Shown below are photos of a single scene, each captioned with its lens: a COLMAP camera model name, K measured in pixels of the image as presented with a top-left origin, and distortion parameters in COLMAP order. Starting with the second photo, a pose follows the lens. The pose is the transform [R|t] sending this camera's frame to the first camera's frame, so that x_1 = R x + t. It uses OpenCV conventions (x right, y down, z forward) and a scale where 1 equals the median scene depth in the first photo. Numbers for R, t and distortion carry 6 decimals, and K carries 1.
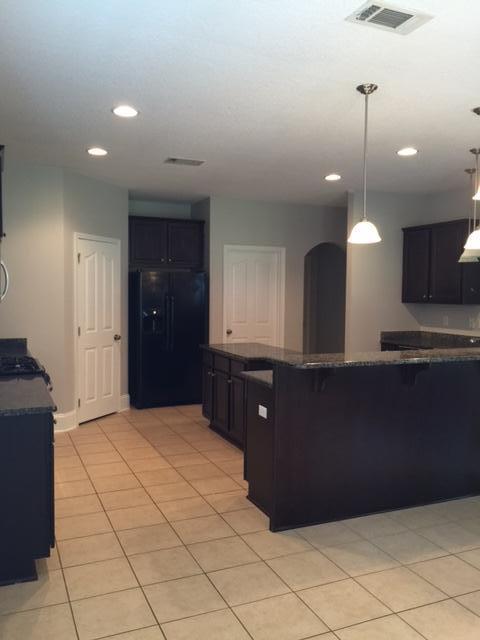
lens RADIAL K [[555.7, 0, 240.0], [0, 555.7, 320.0], [0, 0, 1]] dist [0.088779, -0.116147]
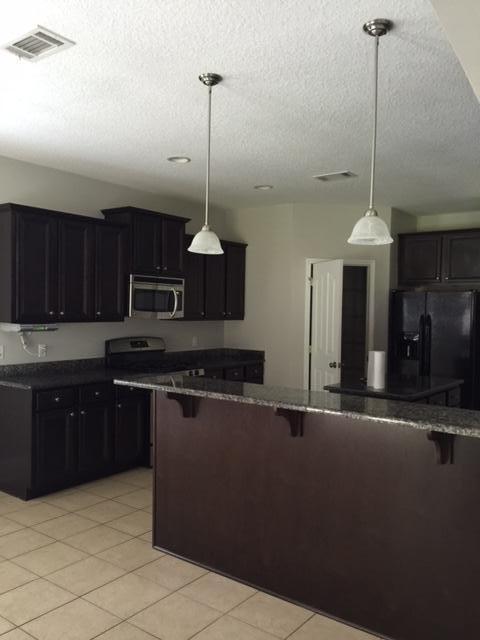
lens RADIAL K [[555.7, 0, 240.0], [0, 555.7, 320.0], [0, 0, 1]] dist [0.088779, -0.116147]
pose [[0.502875, 0.027507, -0.863921, 1.020339], [-0.072914, 0.997281, -0.010689, -0.027821], [0.861278, 0.068367, 0.503513, 0.619383]]
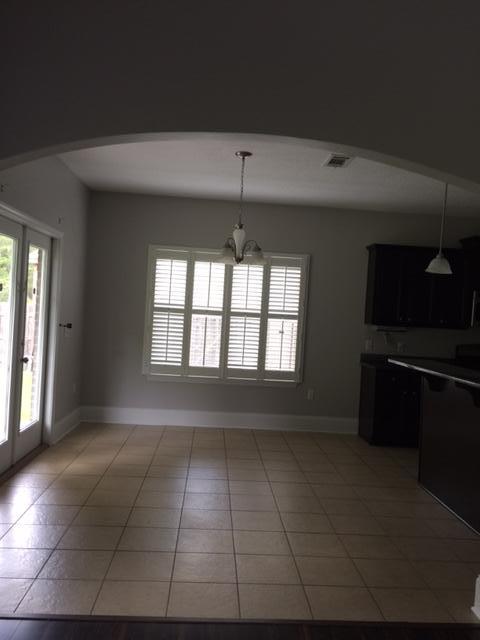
lens RADIAL K [[555.7, 0, 240.0], [0, 555.7, 320.0], [0, 0, 1]] dist [0.088779, -0.116147]
pose [[-0.338580, -0.005546, -0.940921, 1.576397], [-0.119278, 0.992169, 0.037073, -0.028253], [0.933347, 0.124783, -0.336590, 1.035329]]
